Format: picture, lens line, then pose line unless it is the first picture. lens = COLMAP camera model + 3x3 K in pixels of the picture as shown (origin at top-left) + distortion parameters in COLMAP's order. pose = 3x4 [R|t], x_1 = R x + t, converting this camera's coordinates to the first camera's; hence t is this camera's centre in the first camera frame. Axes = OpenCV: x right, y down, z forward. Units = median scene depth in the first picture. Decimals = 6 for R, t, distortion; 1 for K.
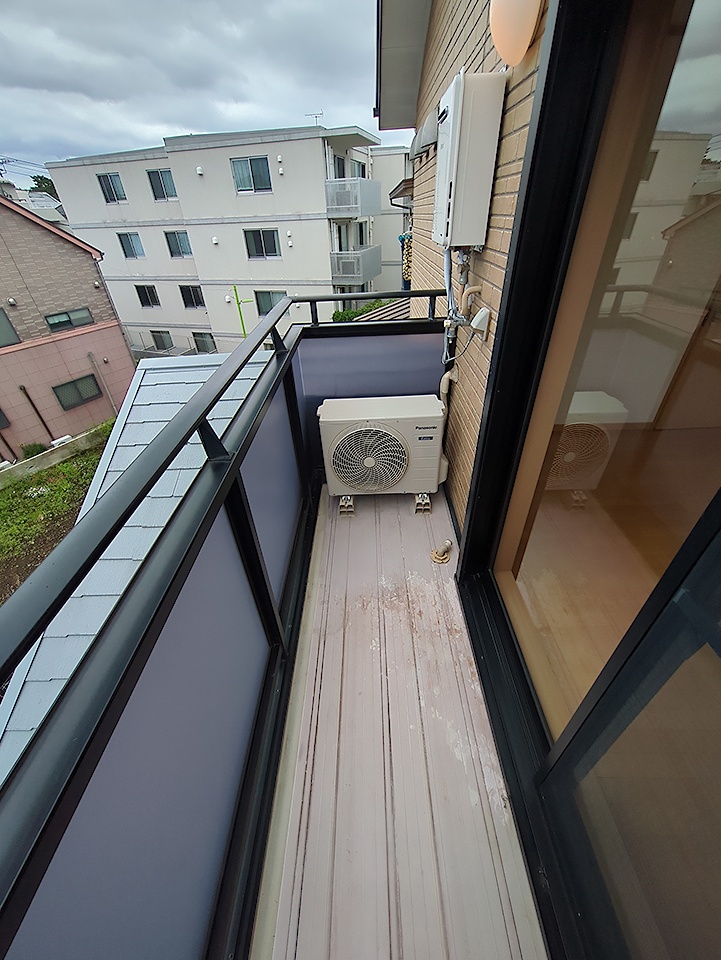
lens RADIAL K [[377.1, 0, 360.5], [0, 377.1, 480.0], [0, 0, 1]] dist [0.013374, 0.000024]
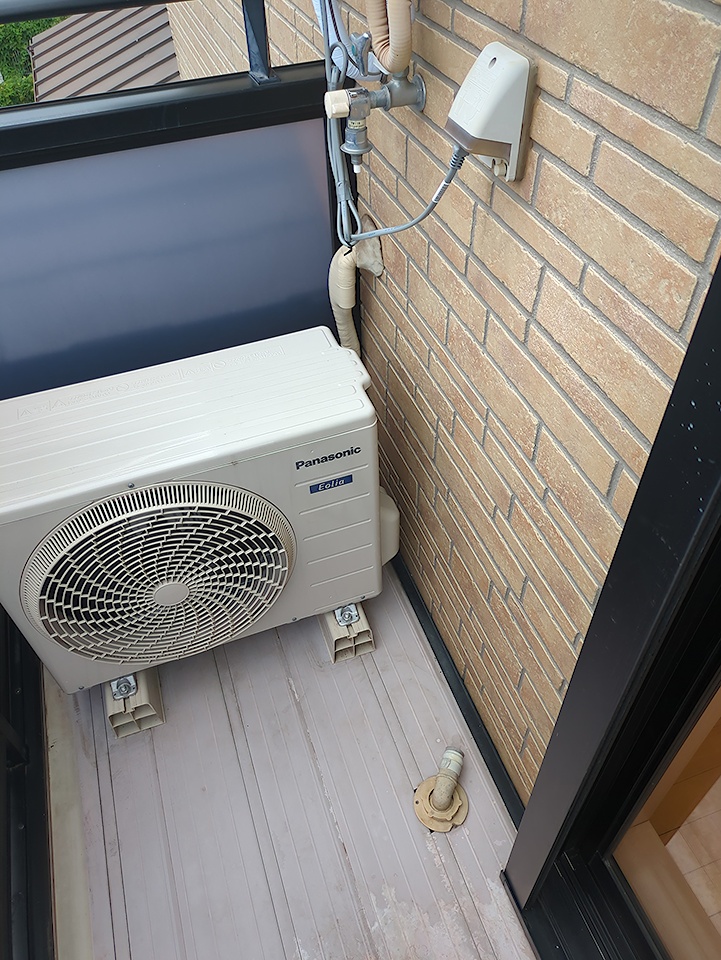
lens RADIAL K [[723.2, 0, 360.5], [0, 723.2, 480.0], [0, 0, 1]] dist [0.058239, 0.001263]
pose [[0.936961, -0.246259, 0.247913, 0.043420], [0.198744, 0.959099, 0.201567, -0.219412], [-0.287411, -0.139589, 0.947581, 0.393127]]
